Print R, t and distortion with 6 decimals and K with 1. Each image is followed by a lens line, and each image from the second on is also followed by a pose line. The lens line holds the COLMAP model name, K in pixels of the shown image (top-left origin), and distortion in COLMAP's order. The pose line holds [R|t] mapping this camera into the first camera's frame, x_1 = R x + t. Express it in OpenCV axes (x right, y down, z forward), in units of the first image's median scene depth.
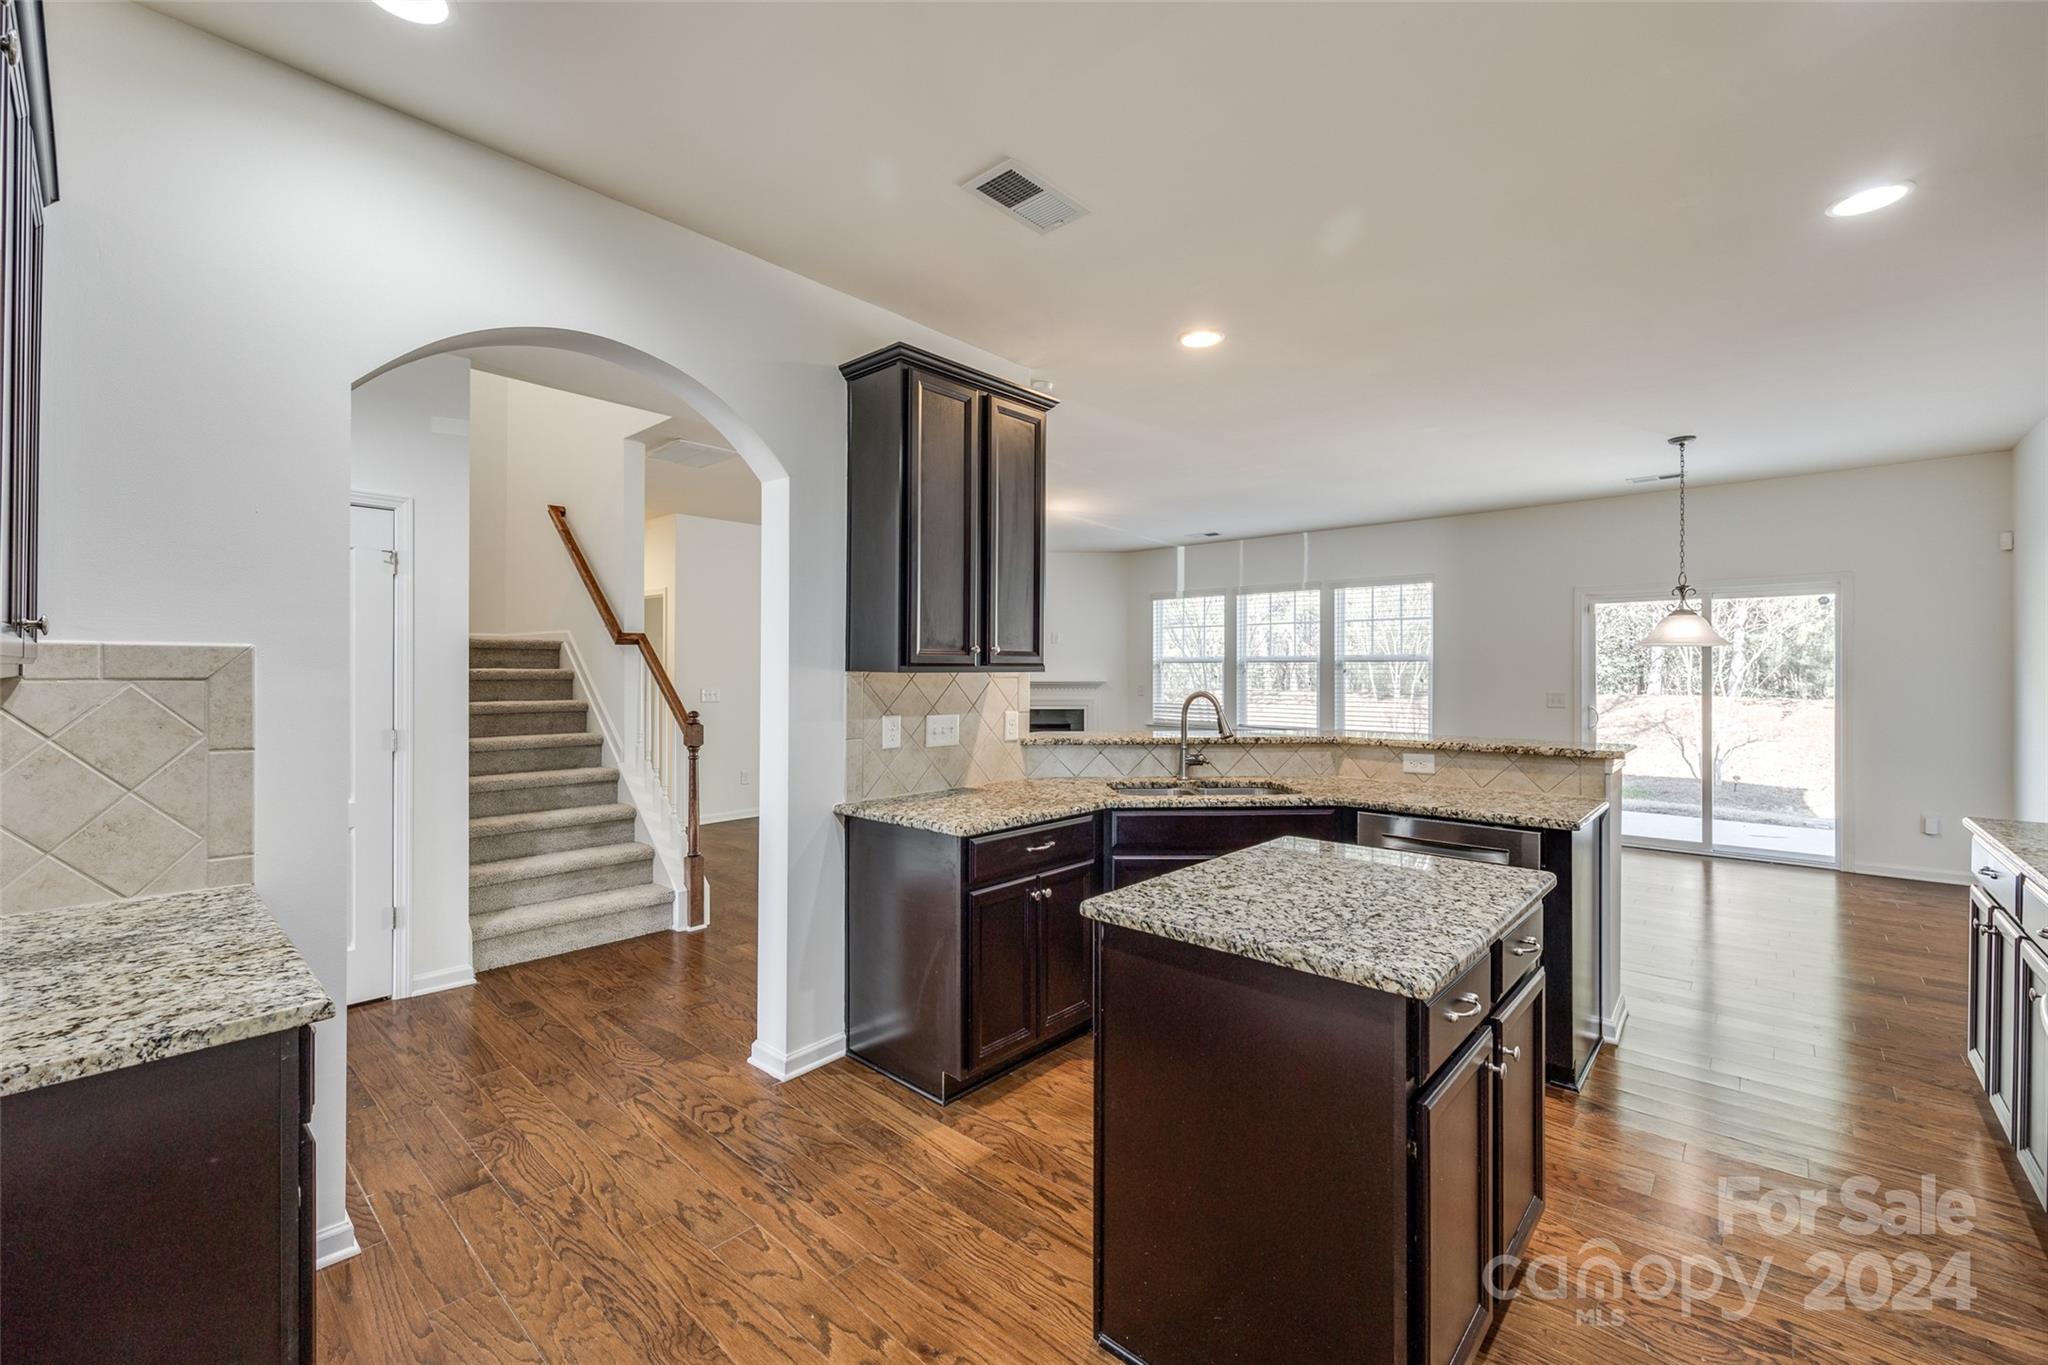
lens RADIAL K [[826.4, 0, 1019.8], [0, 826.4, 674.0], [0, 0, 1]] dist [-0.004283, 0.000693]
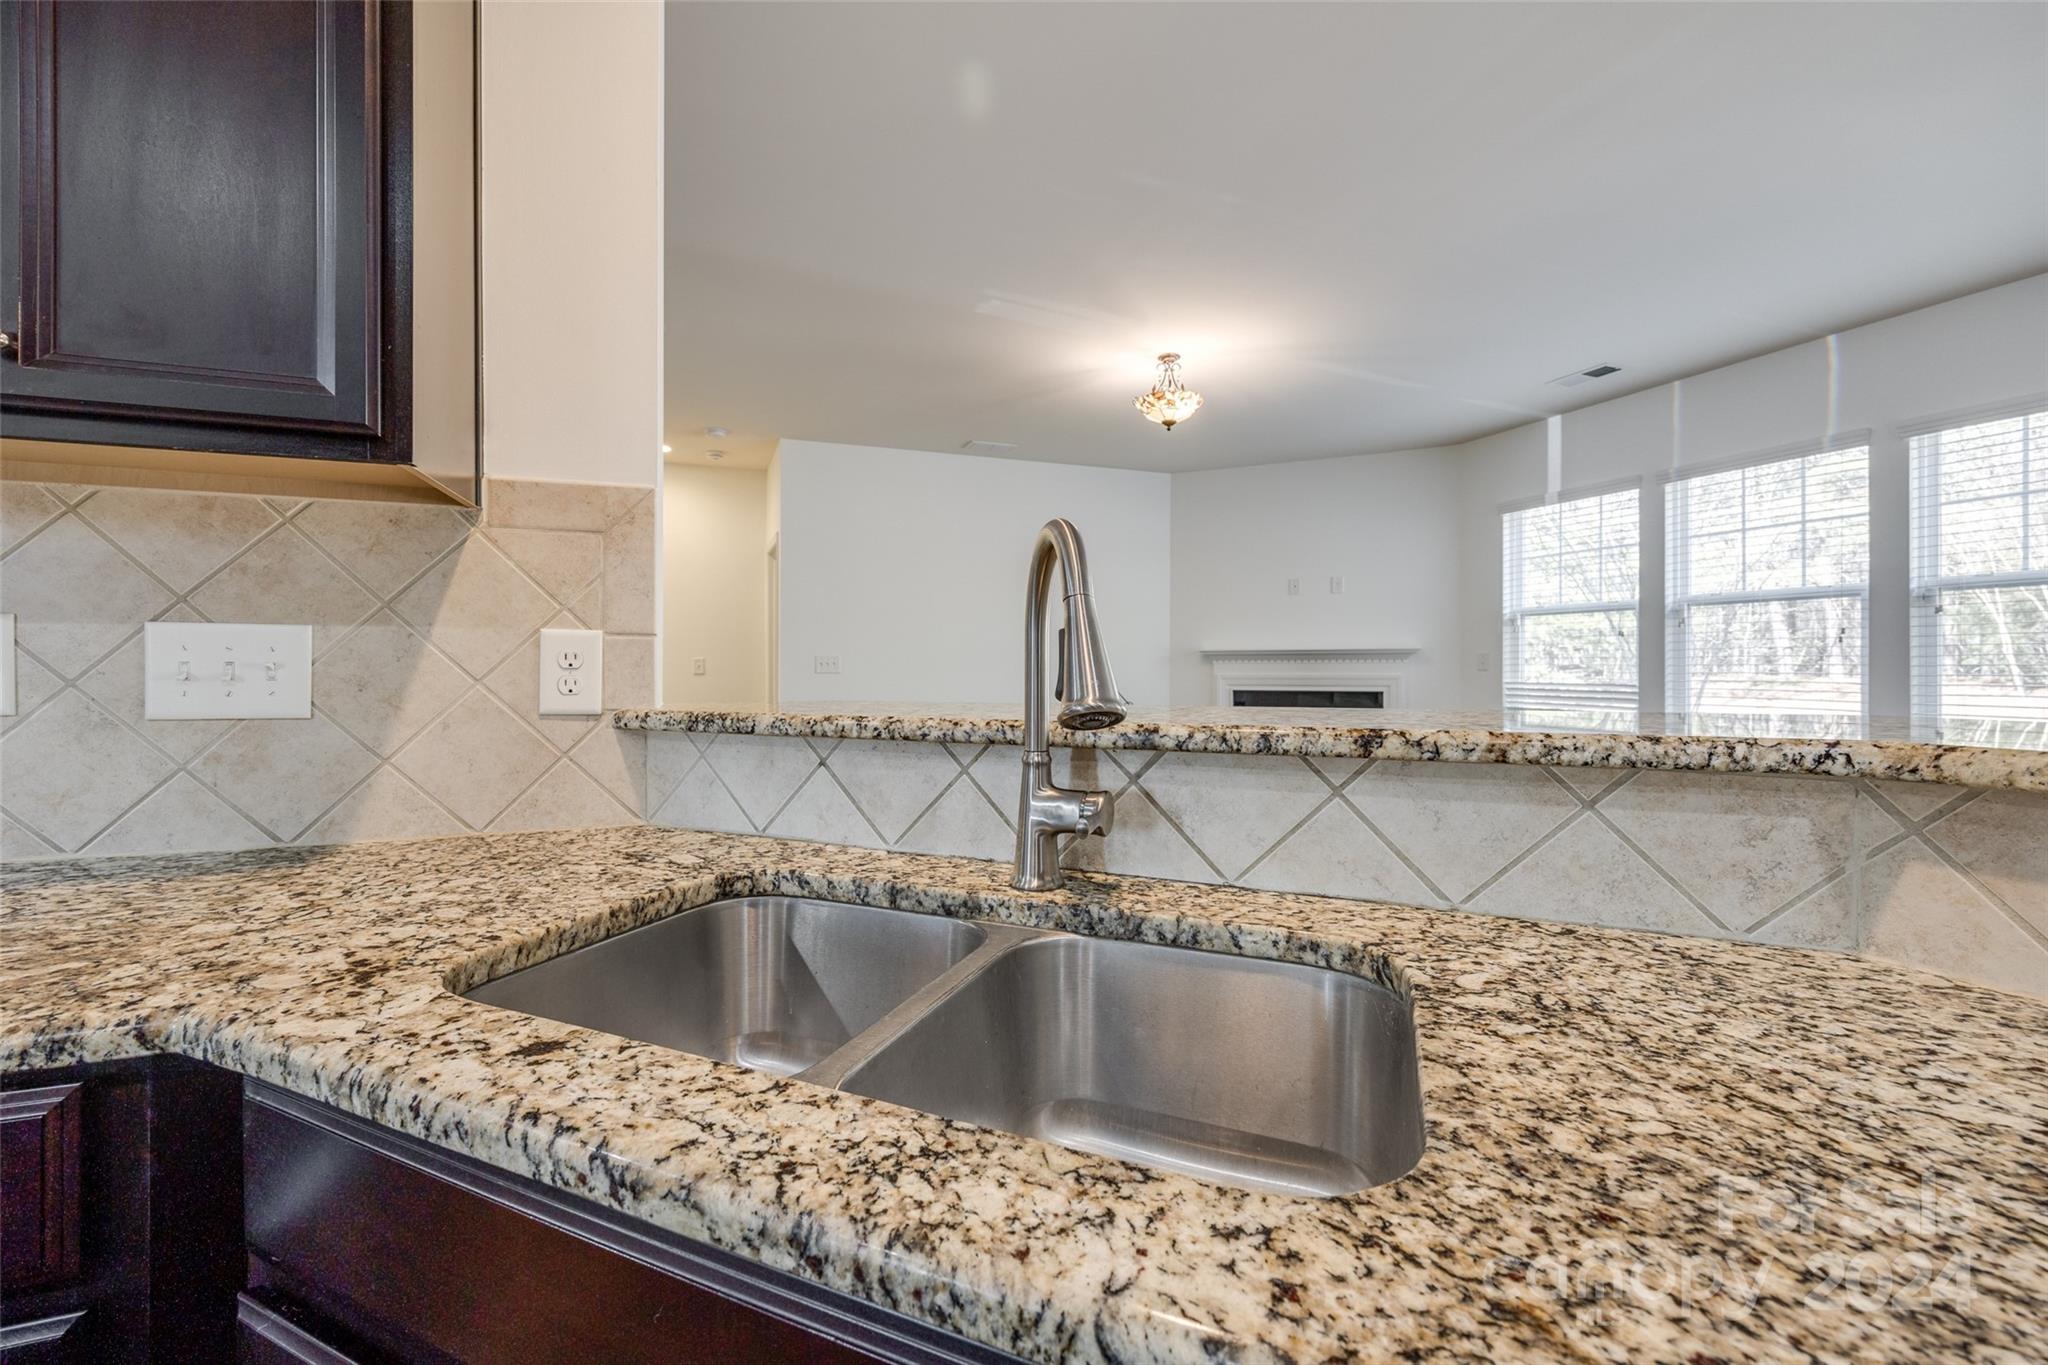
lens RADIAL K [[826.4, 0, 1019.6], [0, 826.4, 668.6], [0, 0, 1]] dist [-0.004283, 0.000693]
pose [[0.891615, -0.000377, -0.452795, 0.139533], [0.000959, 0.999999, 0.001054, 0.027729], [0.452794, -0.001374, 0.891614, 0.348388]]
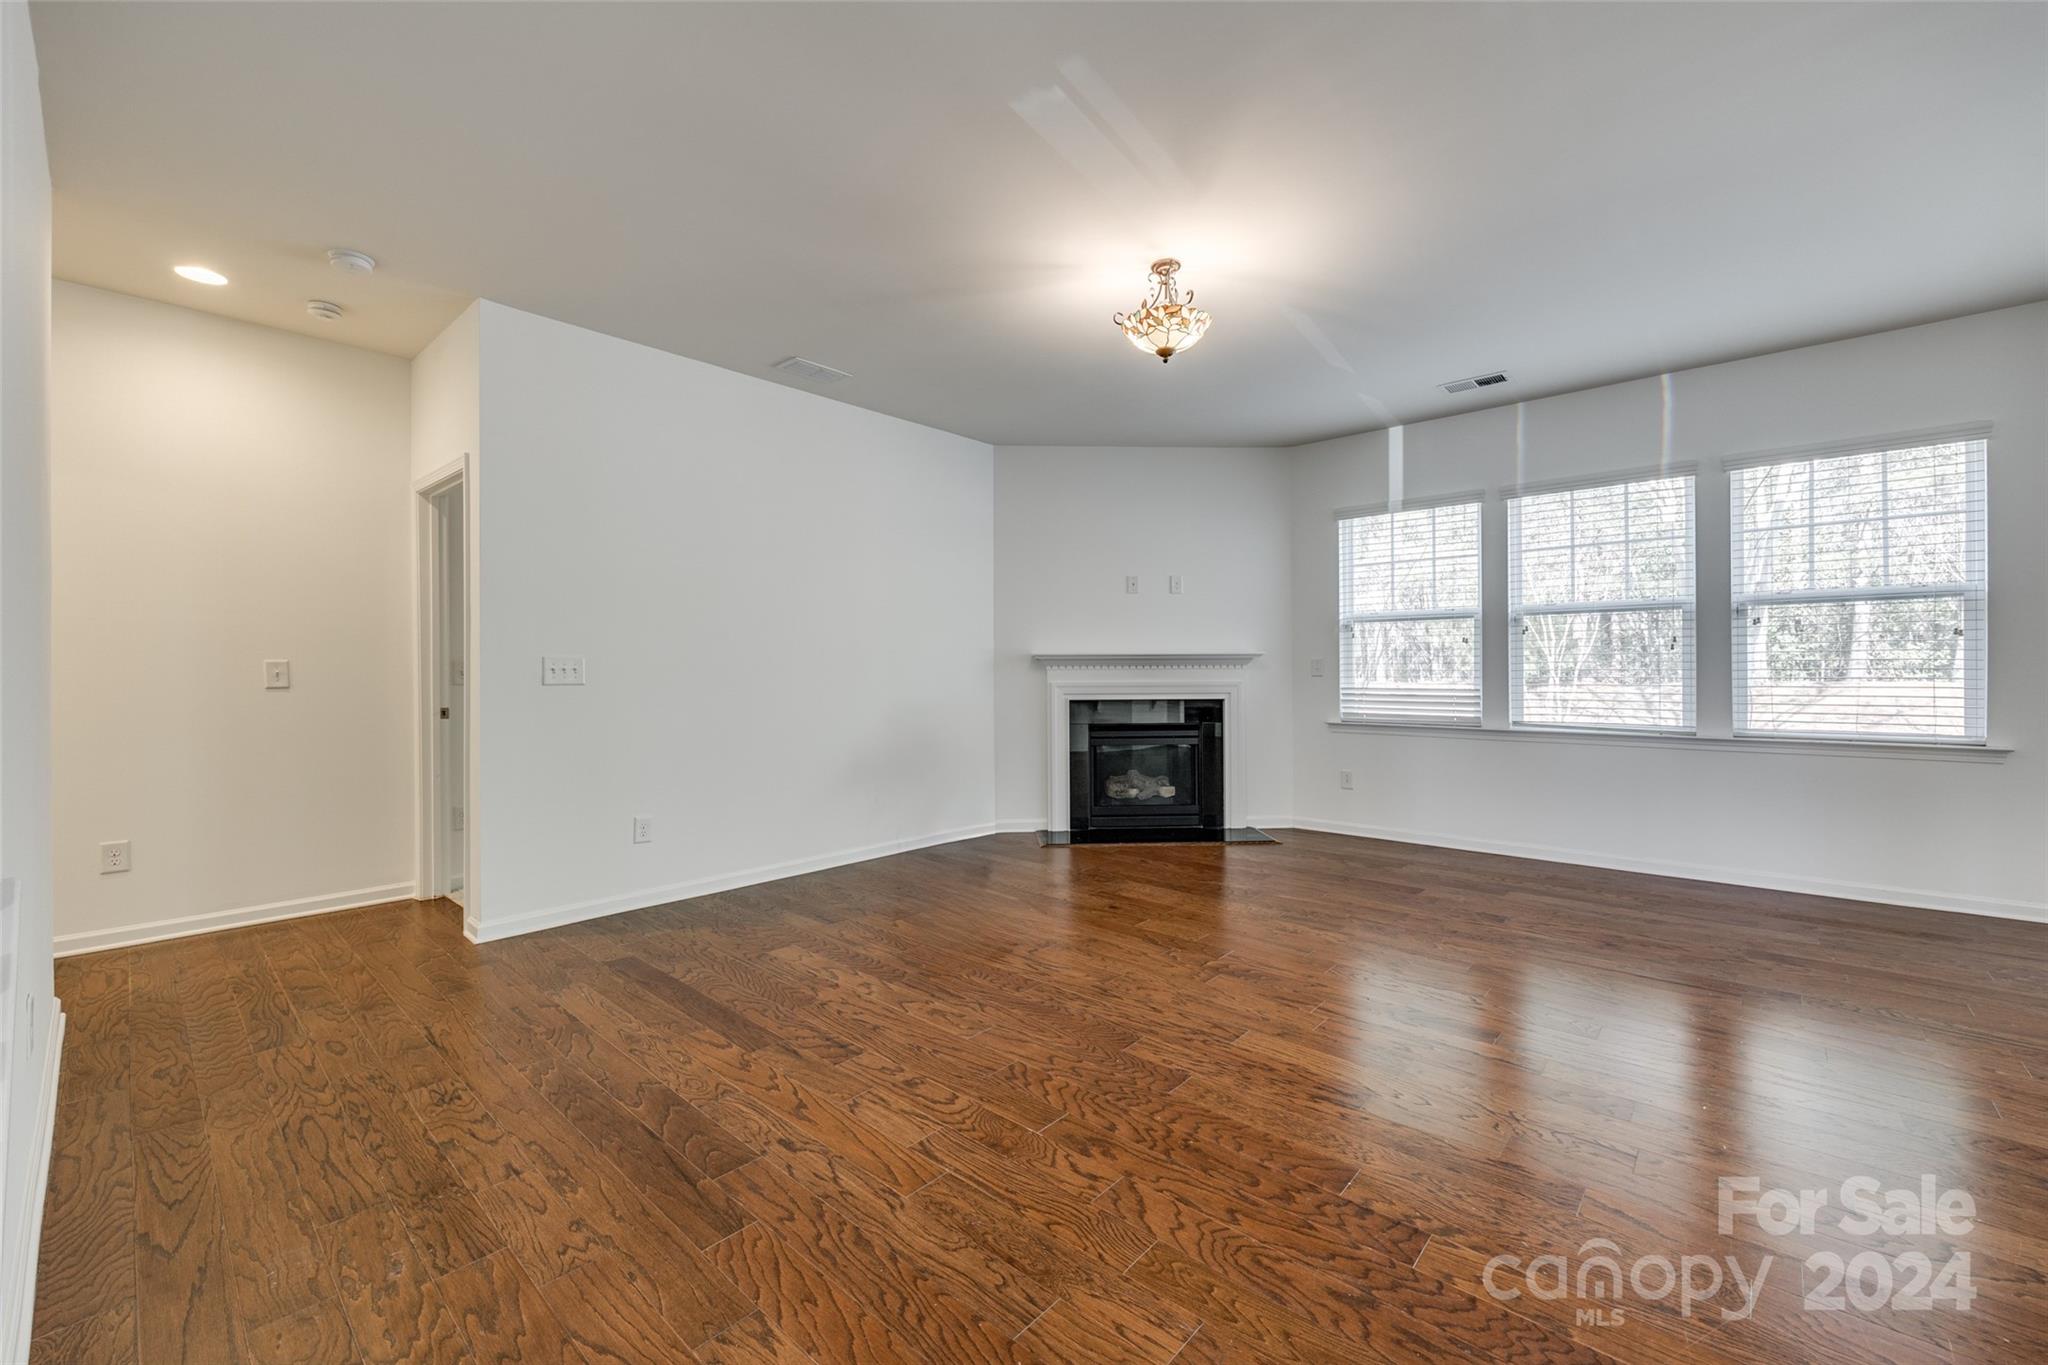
lens RADIAL K [[826.4, 0, 1024.0], [0, 826.4, 685.7], [0, 0, 1]] dist [-0.004283, 0.000693]
pose [[0.999970, -0.005747, 0.005182, -0.087209], [0.005689, 0.999923, 0.010983, 0.029367], [-0.005245, -0.010953, 0.999926, 0.457389]]
